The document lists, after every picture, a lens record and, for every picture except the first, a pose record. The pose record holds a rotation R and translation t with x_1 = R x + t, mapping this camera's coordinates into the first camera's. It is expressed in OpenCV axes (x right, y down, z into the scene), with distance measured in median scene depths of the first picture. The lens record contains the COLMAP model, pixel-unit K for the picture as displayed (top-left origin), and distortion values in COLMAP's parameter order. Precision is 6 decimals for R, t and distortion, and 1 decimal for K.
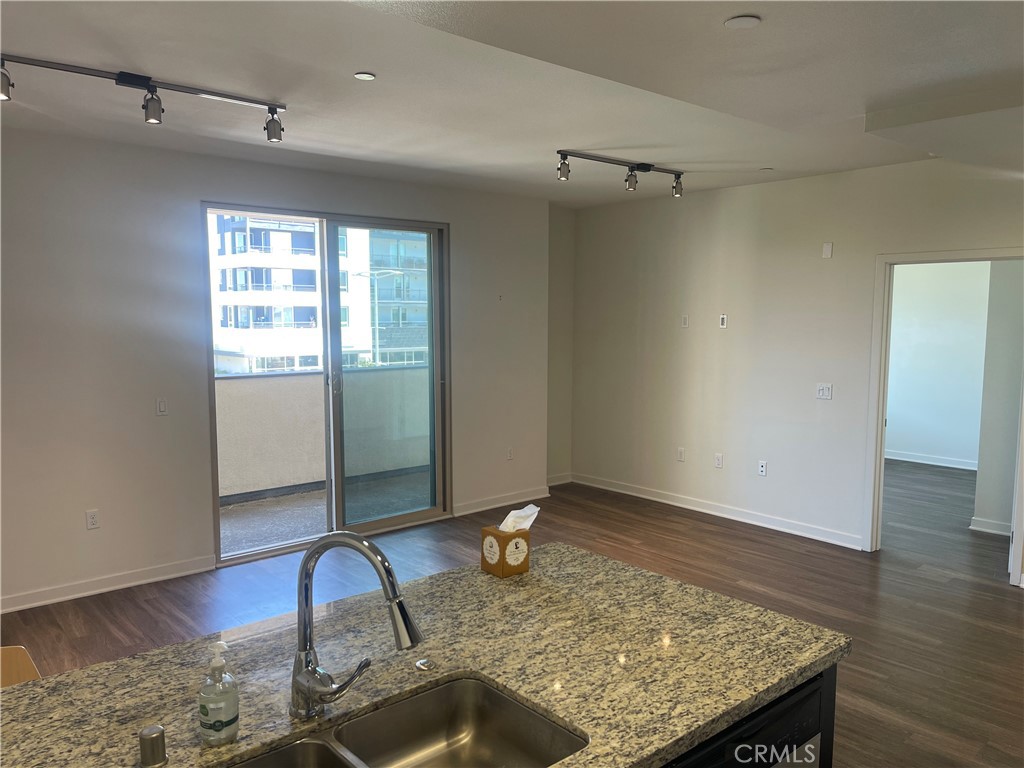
lens RADIAL K [[775.2, 0, 512.0], [0, 775.2, 384.0], [0, 0, 1]] dist [0.081392, -0.102912]
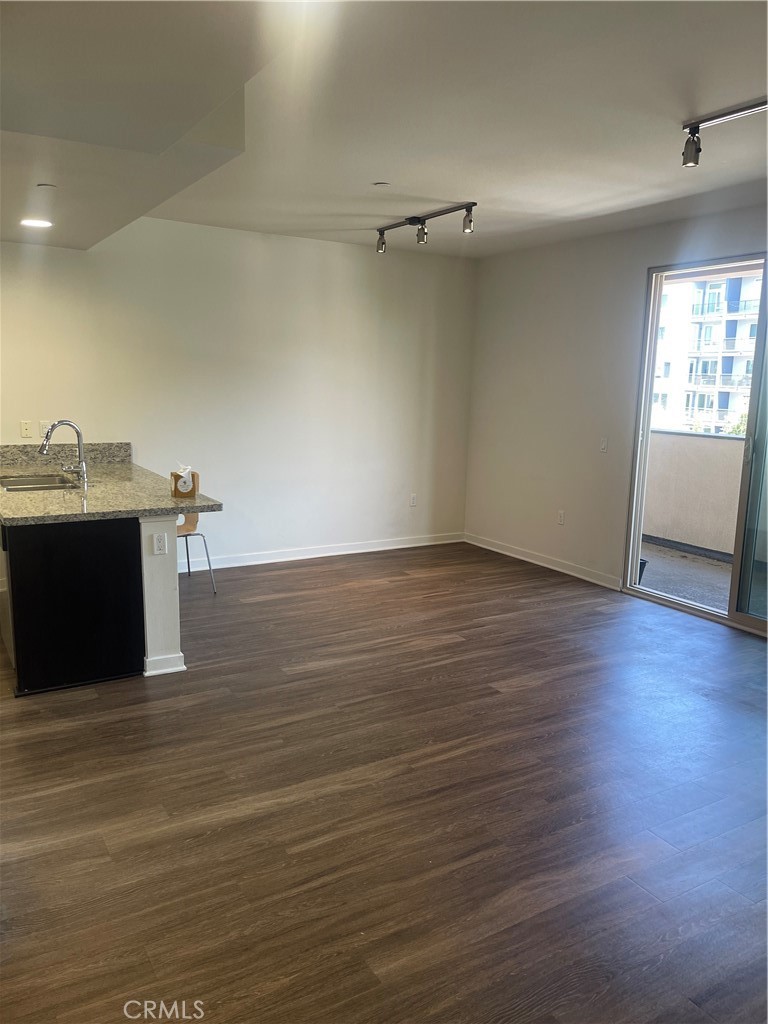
lens RADIAL K [[771.6, 0, 388.0], [0, 771.6, 509.8], [0, 0, 1]] dist [0.039318, 0.003020]
pose [[-0.166153, 0.160645, -0.972927, 0.709937], [-0.115388, 0.976696, 0.180973, -0.046640], [0.979326, 0.142333, -0.143744, 0.736695]]
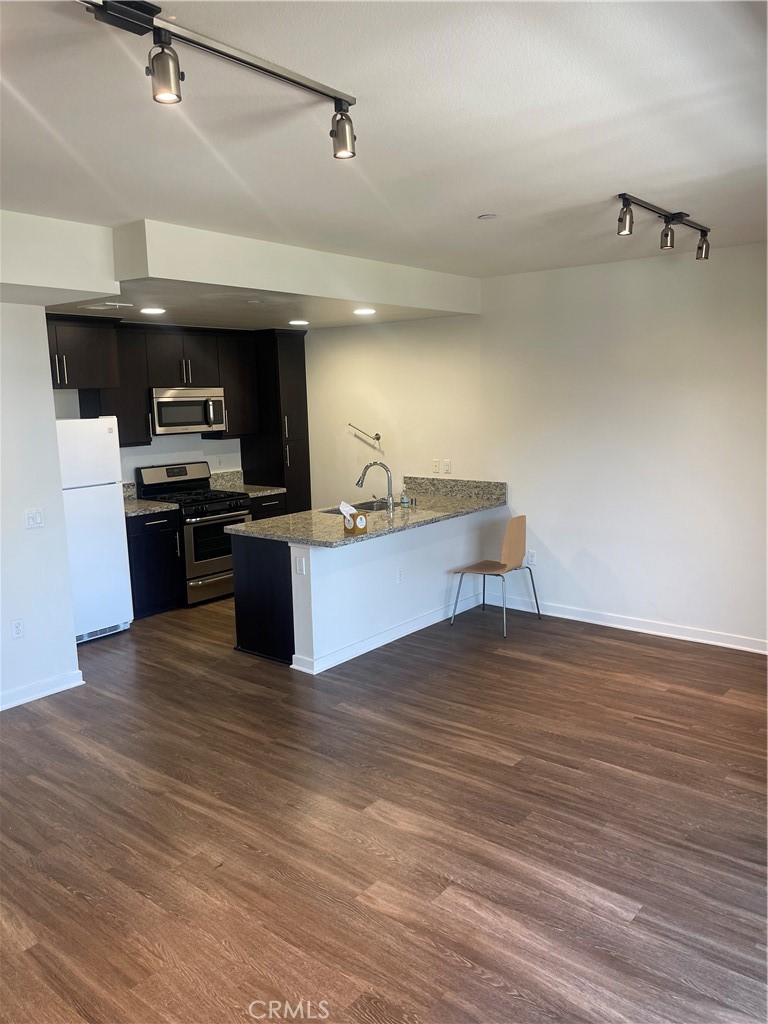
lens RADIAL K [[771.6, 0, 388.0], [0, 771.6, 509.8], [0, 0, 1]] dist [0.039318, 0.003020]
pose [[-0.982790, 0.048606, -0.178219, 0.114698], [0.004107, 0.970274, 0.241974, -0.139624], [0.184682, 0.237077, -0.953775, 1.278812]]
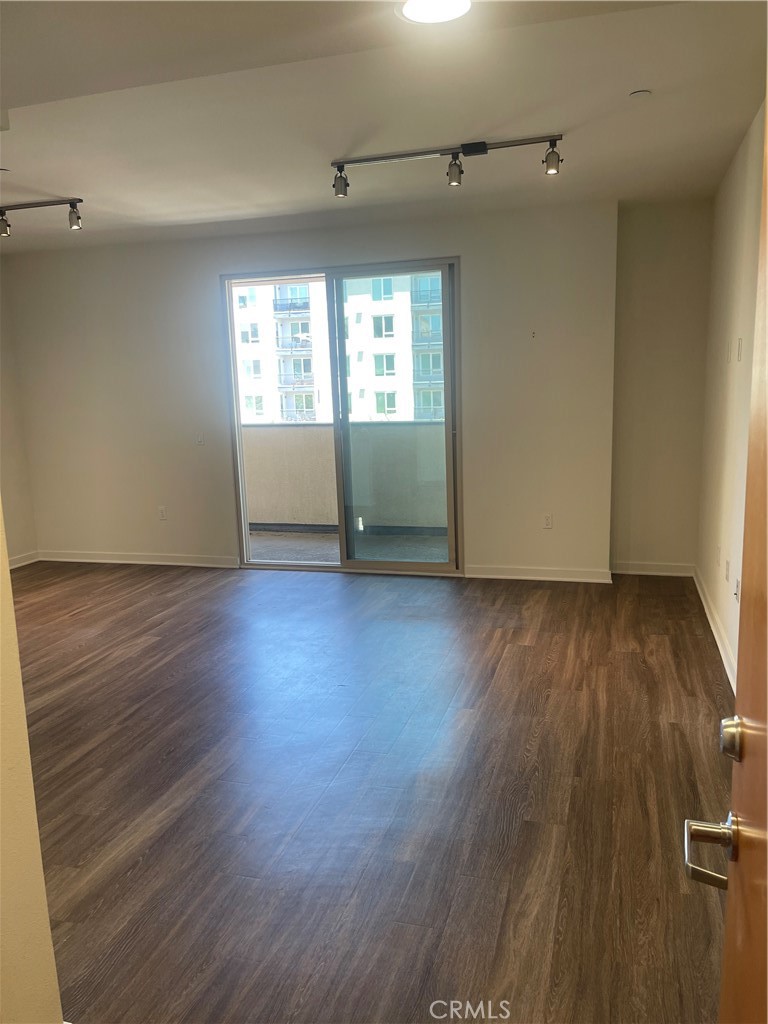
lens RADIAL K [[775.2, 0, 384.0], [0, 775.2, 512.0], [0, 0, 1]] dist [0.081392, -0.102912]
pose [[0.539127, 0.121373, -0.833433, 0.727319], [-0.045646, 0.992318, 0.114984, -0.011941], [0.840987, -0.023948, 0.540525, 0.466491]]
